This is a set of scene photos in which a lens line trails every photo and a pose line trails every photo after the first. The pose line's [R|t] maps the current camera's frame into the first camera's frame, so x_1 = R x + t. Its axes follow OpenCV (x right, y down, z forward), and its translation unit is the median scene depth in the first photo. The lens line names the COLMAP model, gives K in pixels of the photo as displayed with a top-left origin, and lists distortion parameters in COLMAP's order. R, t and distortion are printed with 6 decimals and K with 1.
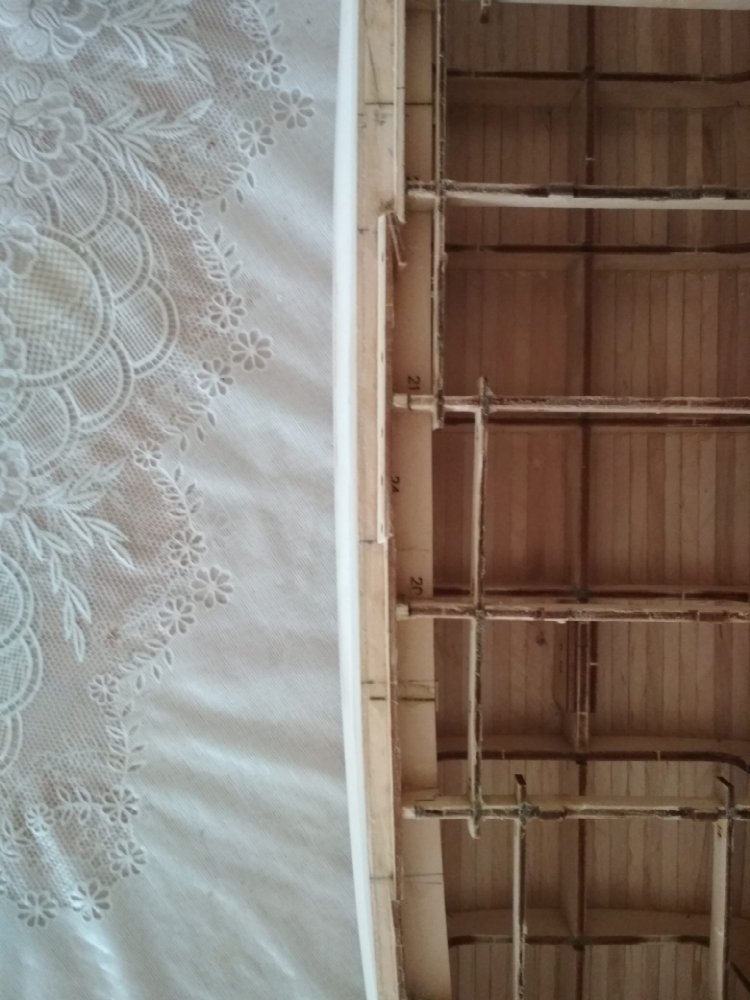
lens RADIAL K [[923.2, 0, 368.5], [0, 923.2, 490.8], [0, 0, 1]] dist [-0.011485, 0.000000]
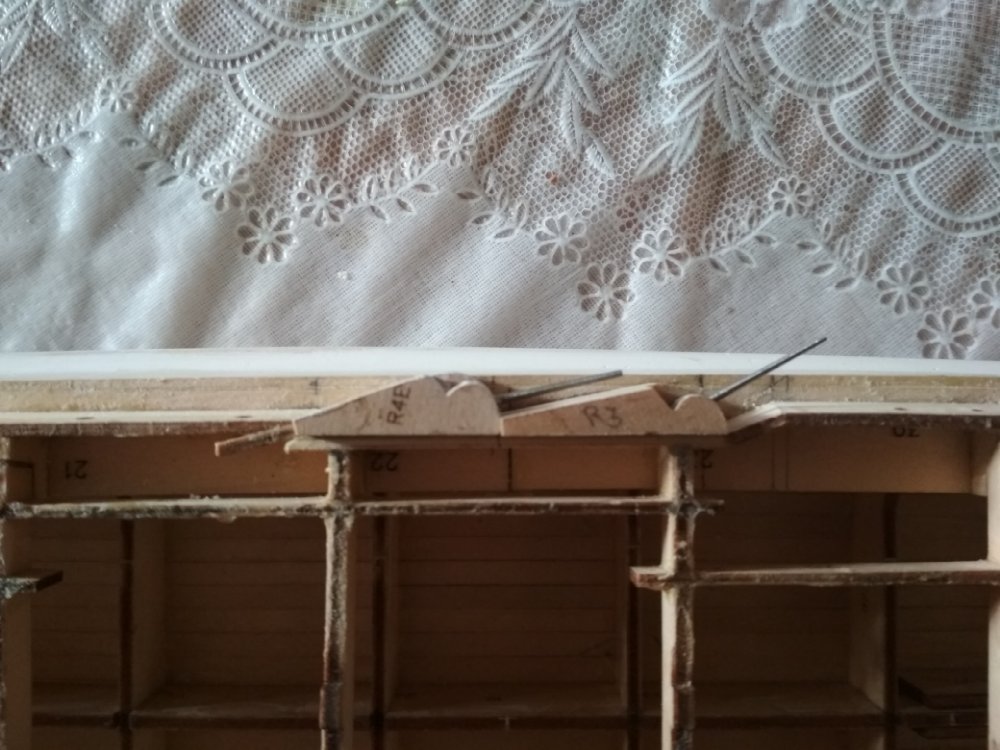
lens RADIAL K [[923.2, 0, 500.2], [0, 923.2, 378.8], [0, 0, 1]] dist [-0.011485, 0.000000]
pose [[0.009166, 0.999183, -0.039370, 0.012698], [-0.999753, 0.009955, 0.019888, -0.350941], [0.020264, 0.039178, 0.999027, 0.294027]]
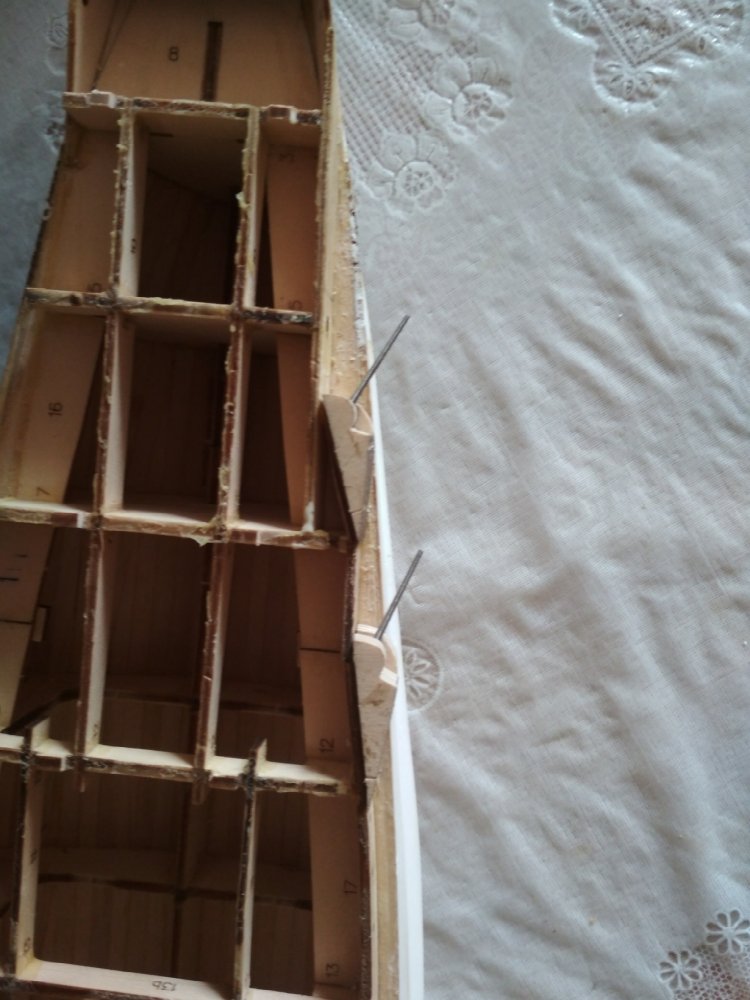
lens RADIAL K [[923.2, 0, 370.6], [0, 923.2, 490.5], [0, 0, 1]] dist [-0.011485, 0.000000]
pose [[-0.994988, -0.080341, 0.059539, 0.022031], [0.076734, -0.995210, -0.060580, 0.891687], [0.064121, -0.055707, 0.996386, 0.121654]]
